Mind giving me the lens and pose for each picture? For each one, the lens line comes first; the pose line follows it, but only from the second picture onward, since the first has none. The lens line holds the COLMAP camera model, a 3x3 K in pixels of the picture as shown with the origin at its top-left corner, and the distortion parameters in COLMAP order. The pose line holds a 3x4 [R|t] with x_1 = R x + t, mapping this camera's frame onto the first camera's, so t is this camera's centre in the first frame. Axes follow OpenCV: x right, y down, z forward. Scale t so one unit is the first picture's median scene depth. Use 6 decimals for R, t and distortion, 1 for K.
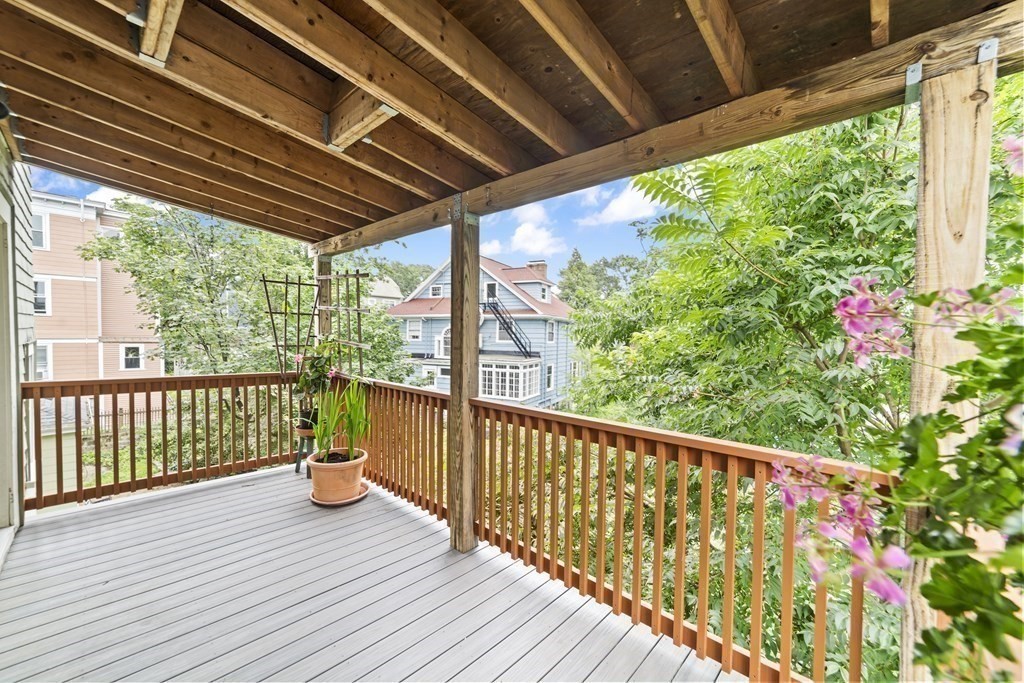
lens RADIAL K [[403.0, 0, 513.1], [0, 403.0, 347.4], [0, 0, 1]] dist [-0.013129, 0.000241]
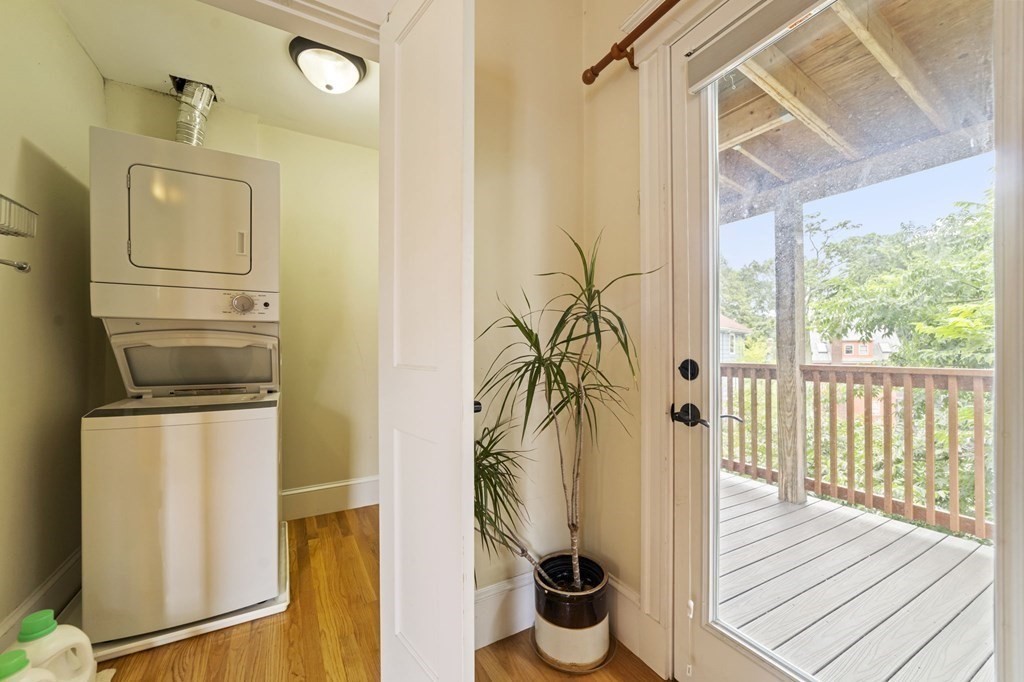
lens RADIAL K [[403.0, 0, 513.1], [0, 403.0, 346.9], [0, 0, 1]] dist [-0.013129, 0.000241]
pose [[0.951954, -0.012746, -0.305974, -0.520138], [0.000653, 0.999216, -0.039591, 0.120976], [0.306239, 0.037489, 0.951216, -0.297649]]
